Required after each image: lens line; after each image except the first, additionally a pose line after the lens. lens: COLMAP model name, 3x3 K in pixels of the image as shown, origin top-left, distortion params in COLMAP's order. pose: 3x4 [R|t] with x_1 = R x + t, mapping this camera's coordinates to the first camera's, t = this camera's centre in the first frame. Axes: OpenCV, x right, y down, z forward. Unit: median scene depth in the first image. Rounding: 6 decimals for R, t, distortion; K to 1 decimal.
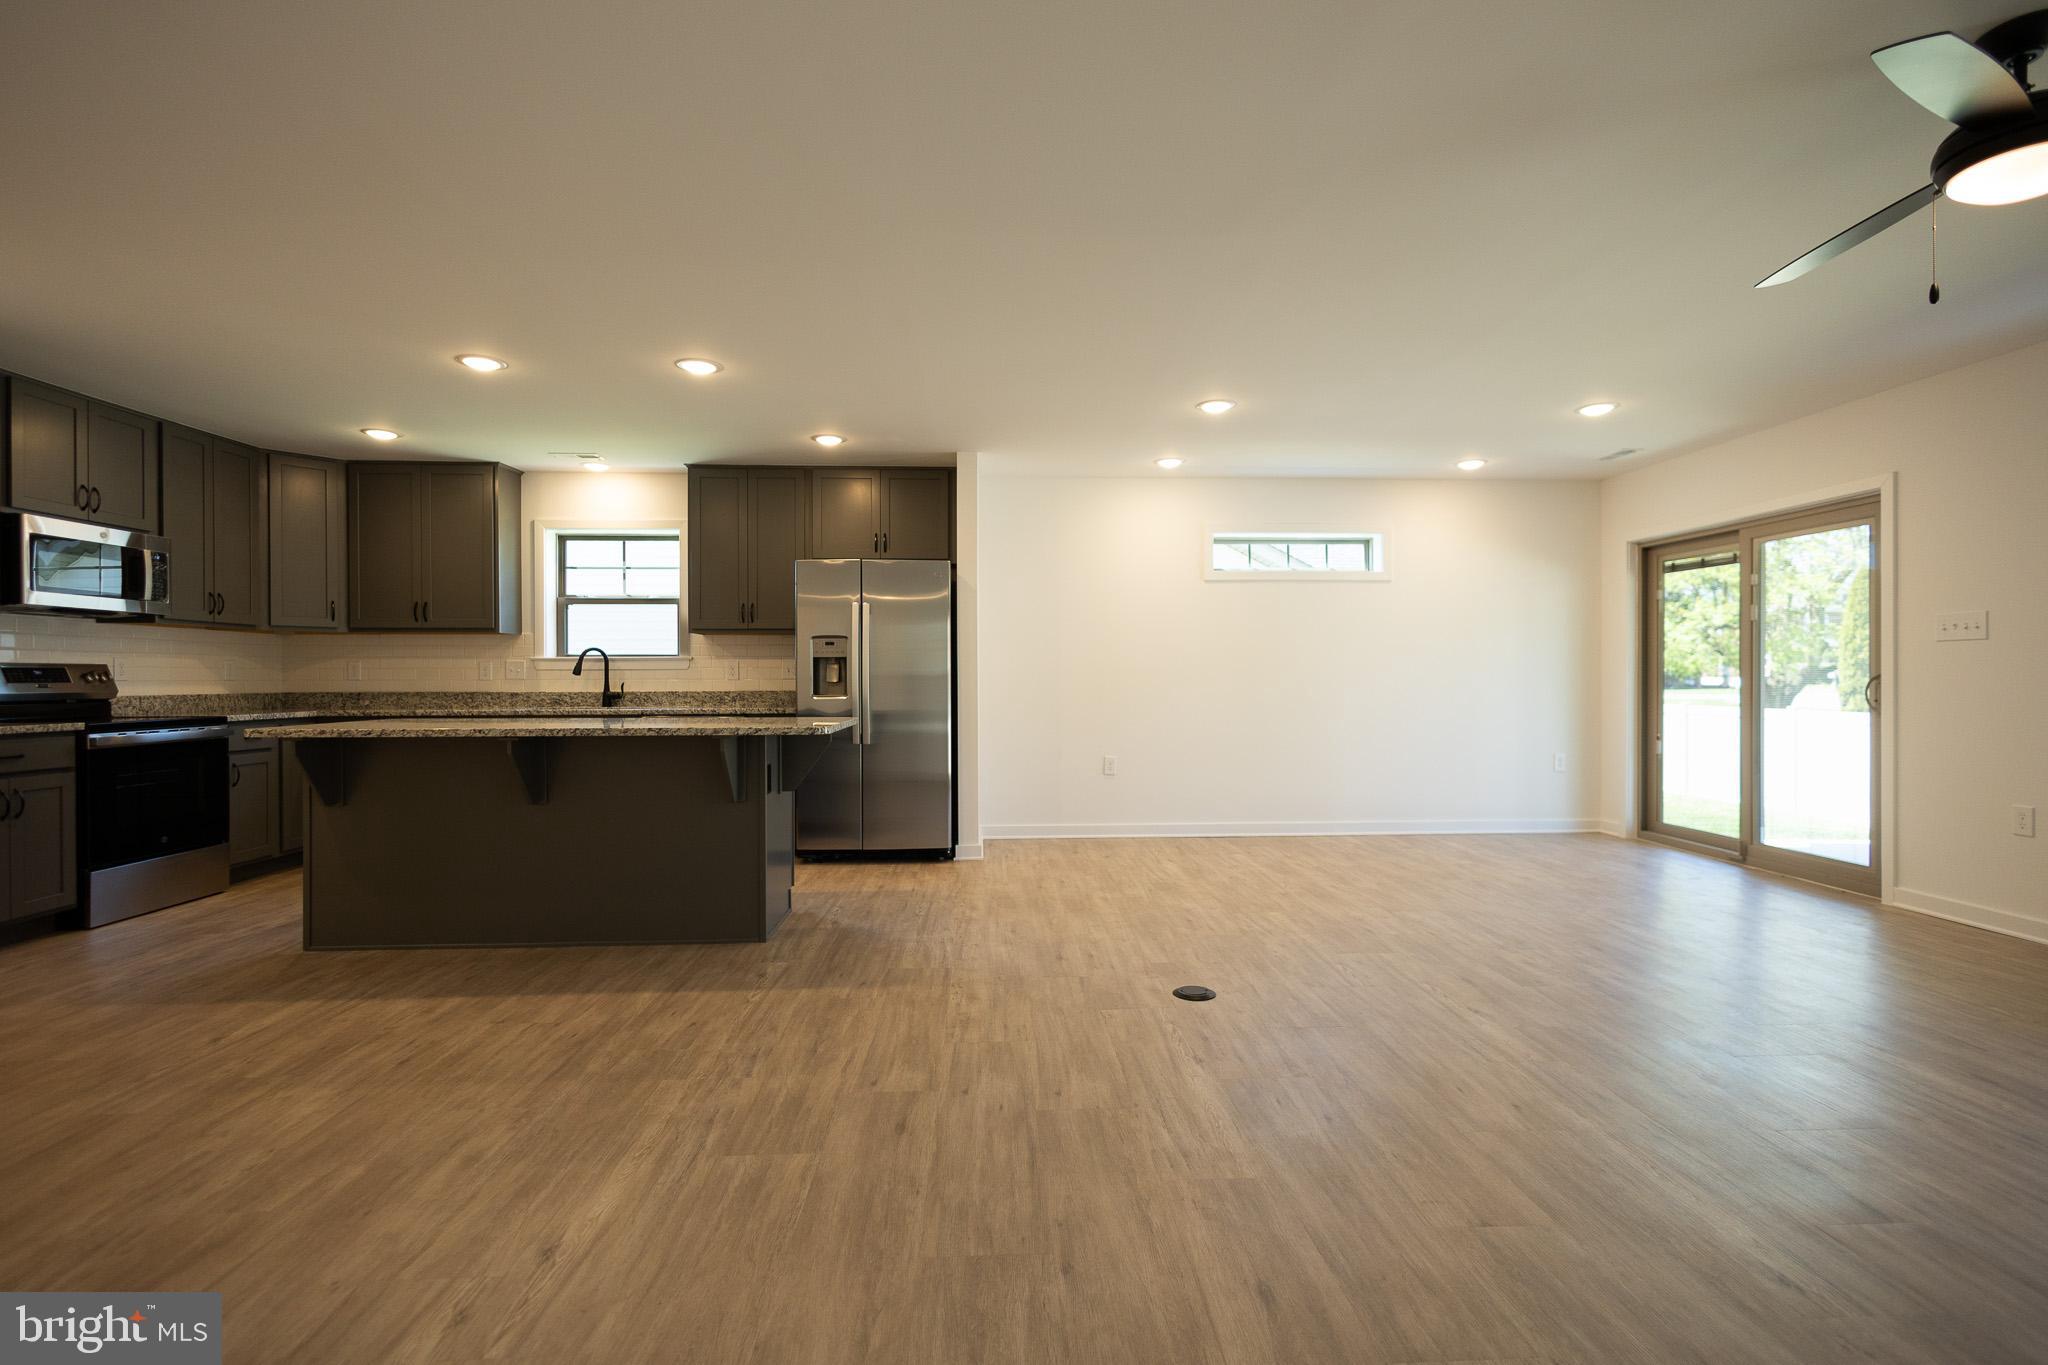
lens RADIAL K [[939.9, 0, 1025.2], [0, 939.9, 682.4], [0, 0, 1]] dist [0.011354, -0.004339]
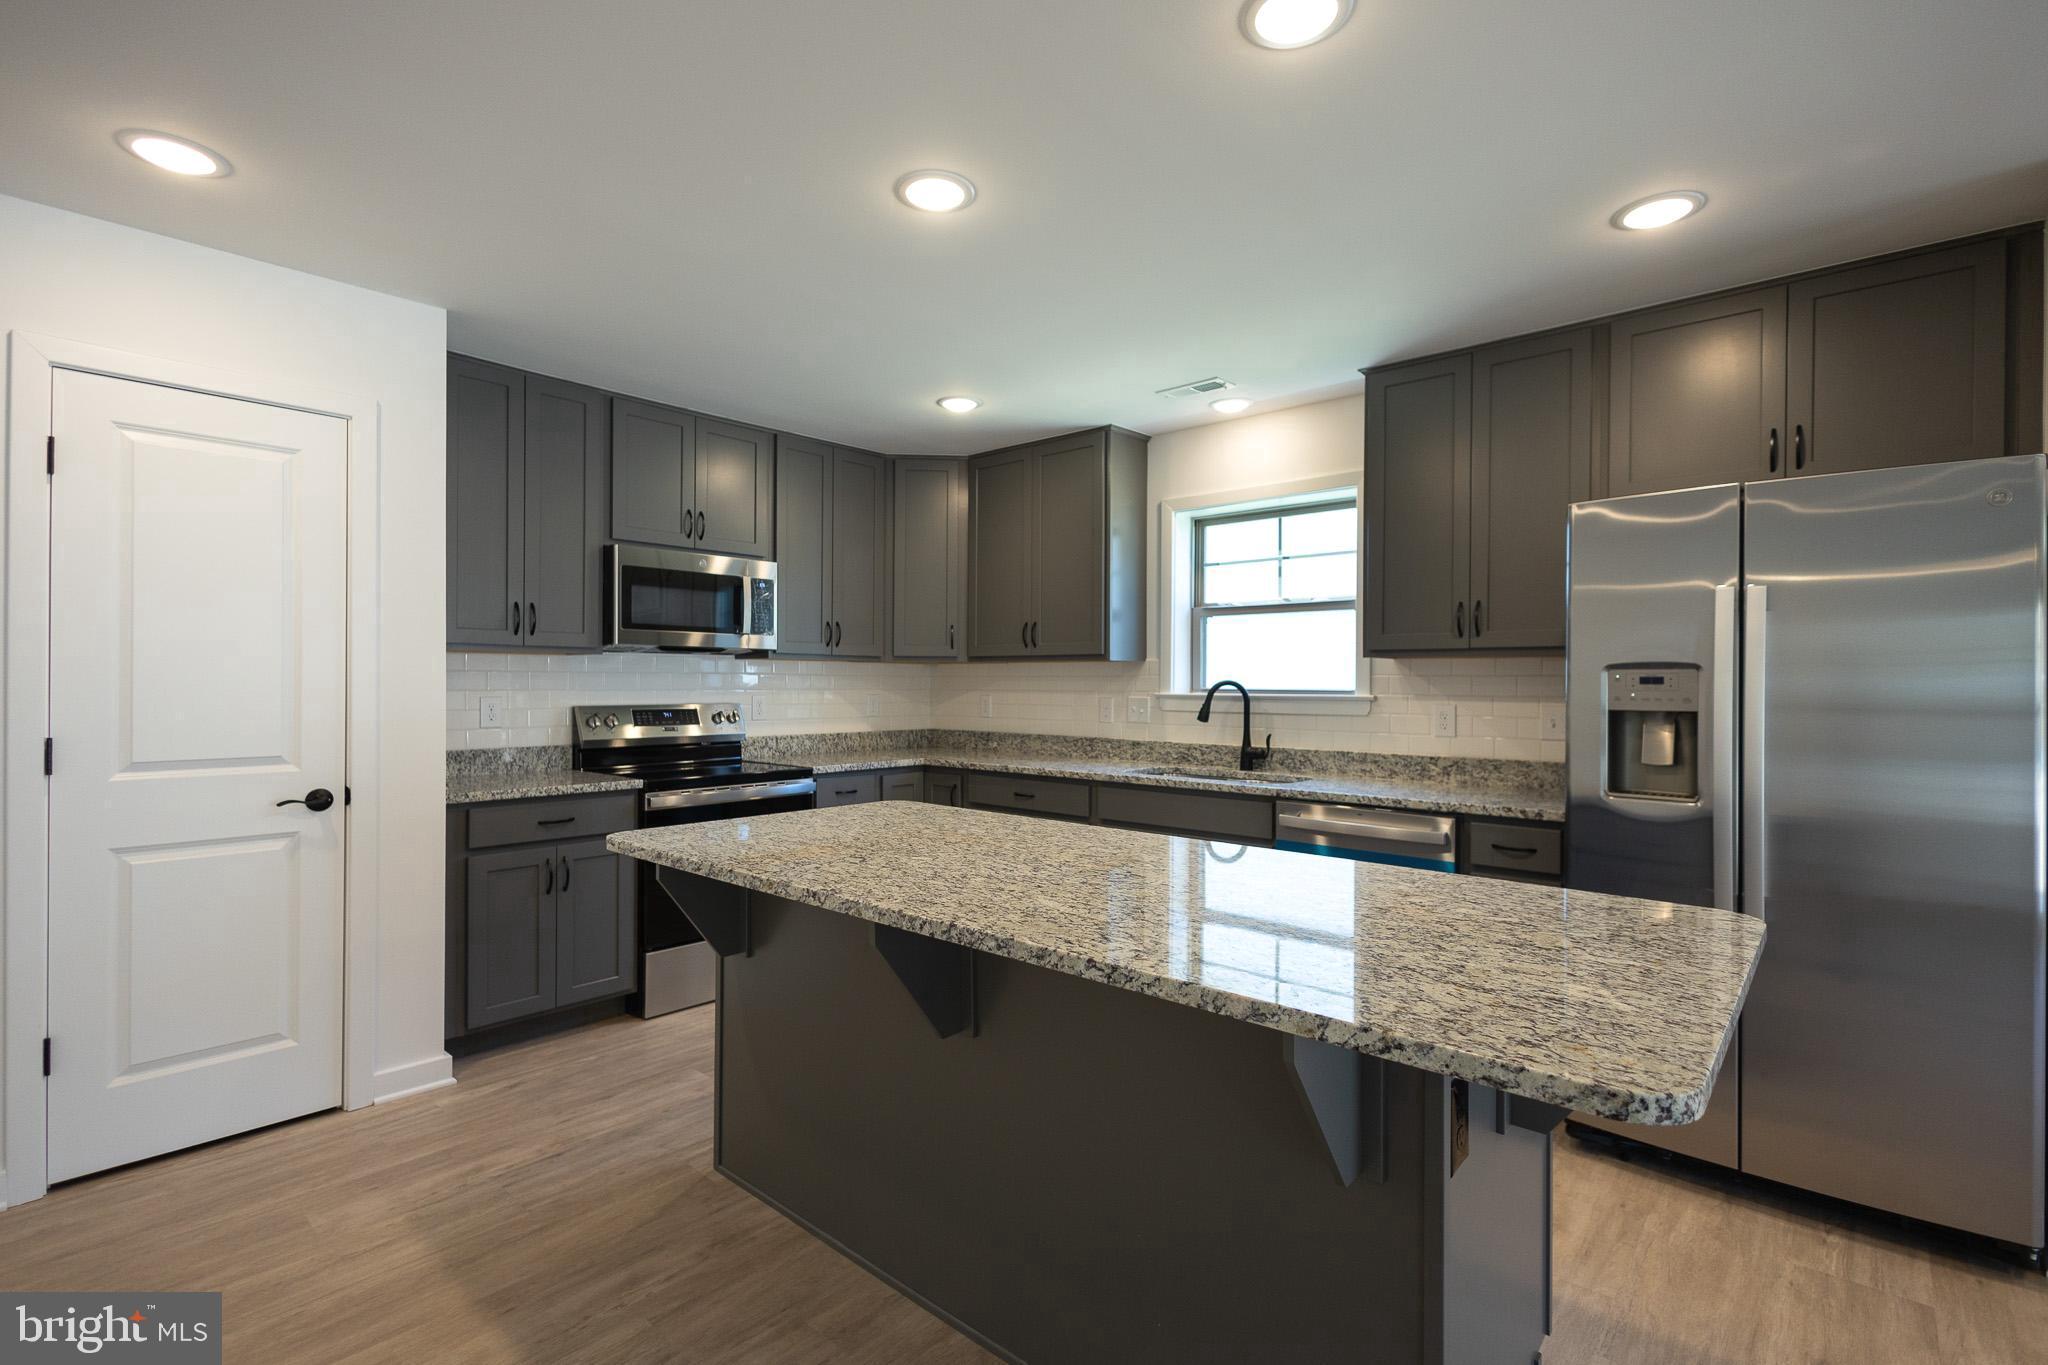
lens RADIAL K [[939.9, 0, 1025.8], [0, 939.9, 680.5], [0, 0, 1]] dist [0.011354, -0.004339]
pose [[0.717508, 0.005109, -0.696531, -0.108627], [-0.010357, 0.999941, -0.003334, -0.036755], [0.696473, 0.009606, 0.717519, 0.470755]]
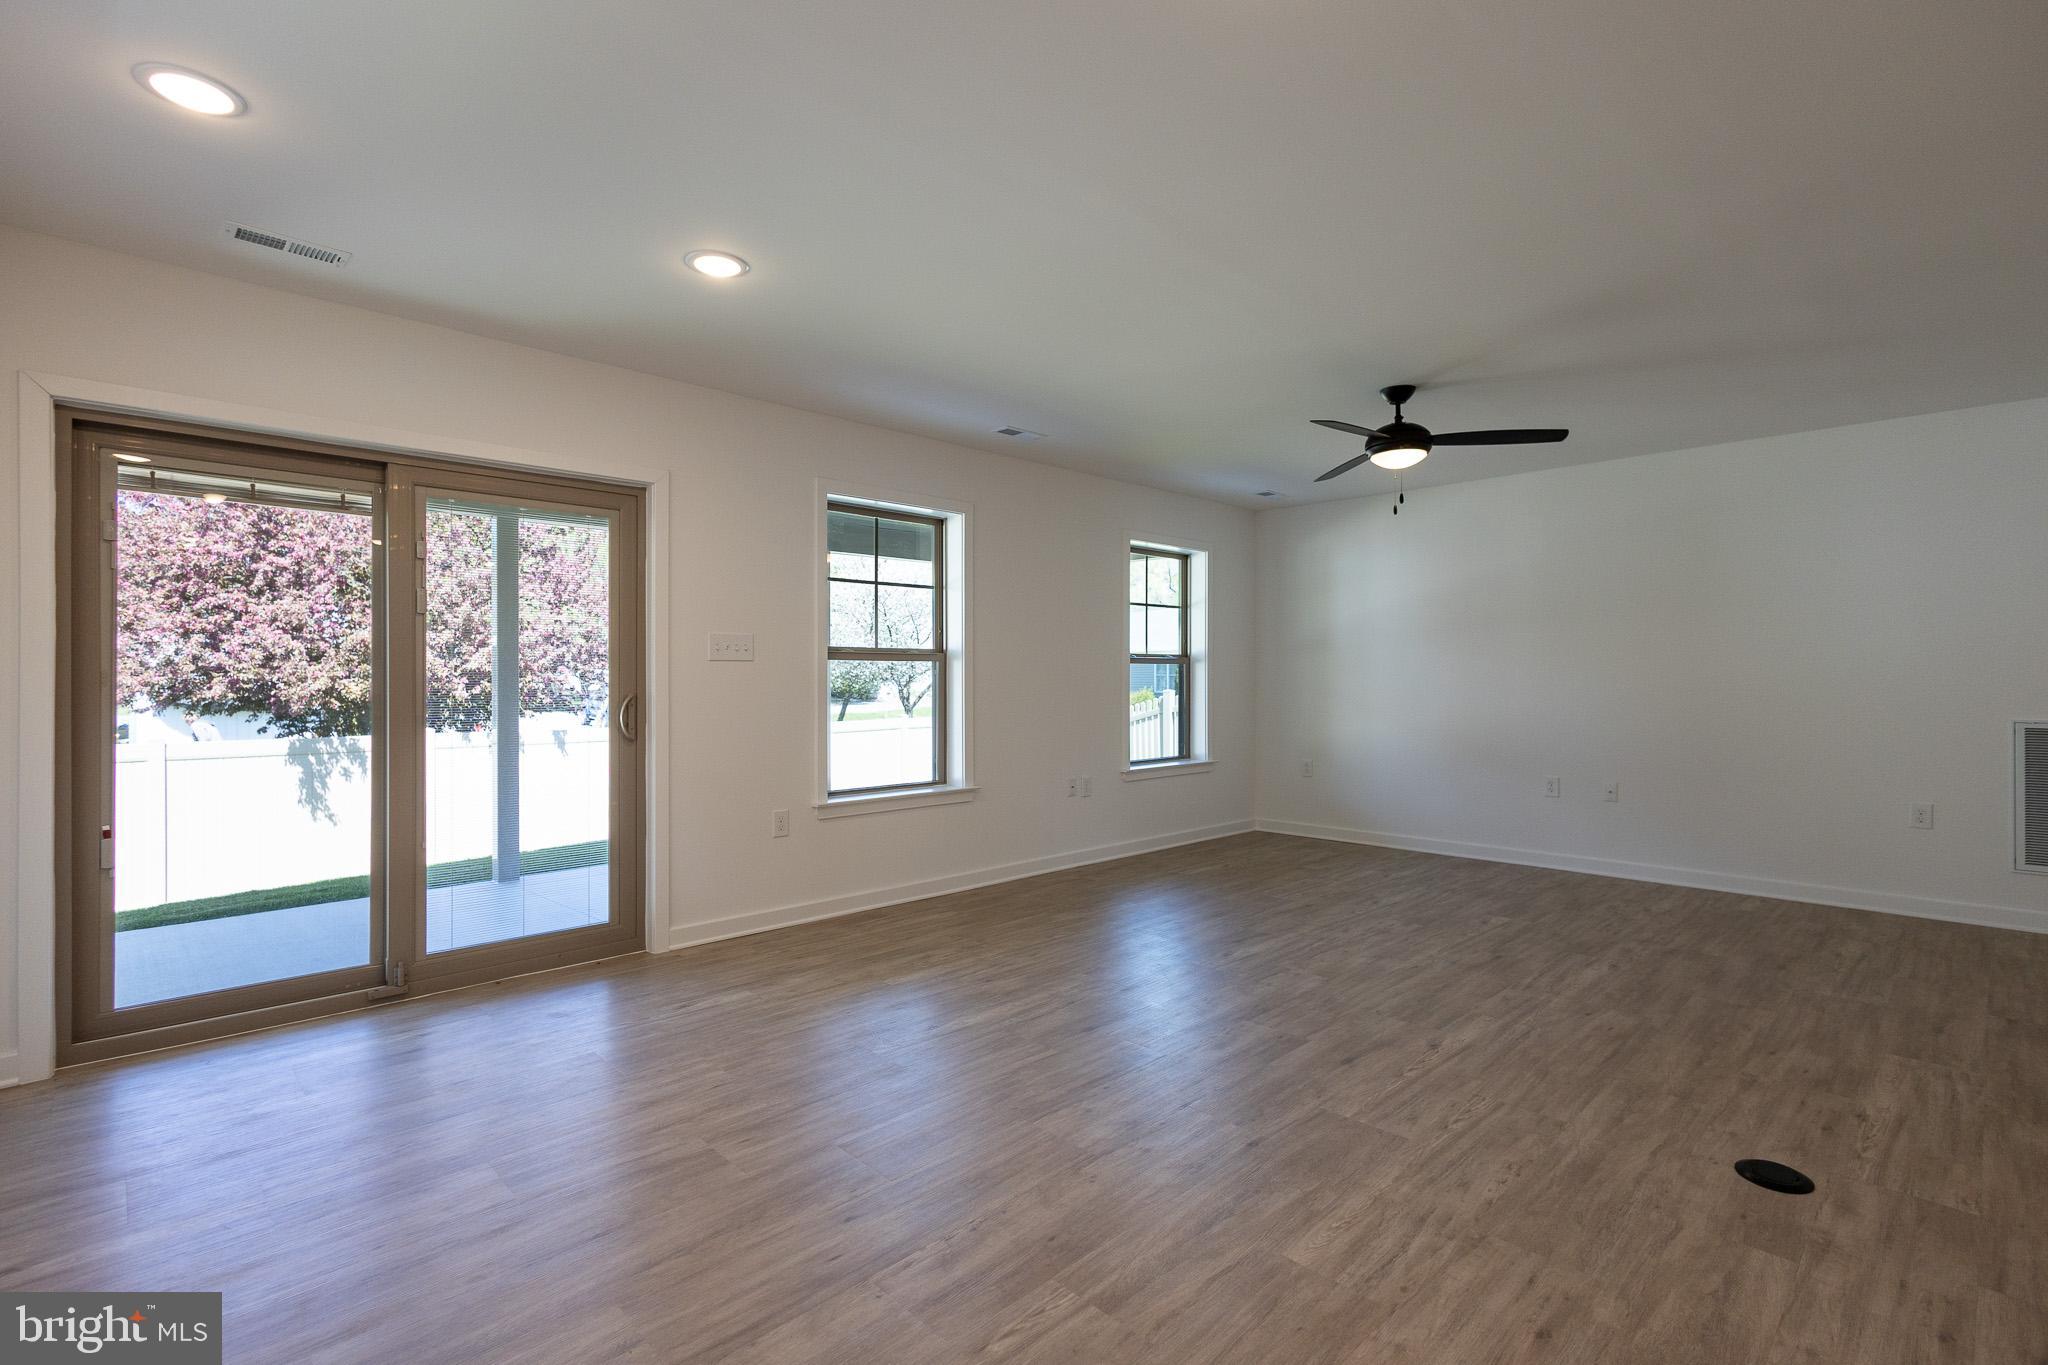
lens RADIAL K [[939.9, 0, 1018.6], [0, 939.9, 682.1], [0, 0, 1]] dist [0.011354, -0.004339]
pose [[-0.662301, -0.002976, 0.749232, 0.016788], [0.003679, 0.999967, 0.007224, -0.021277], [-0.749228, 0.007541, -0.662269, 1.098306]]
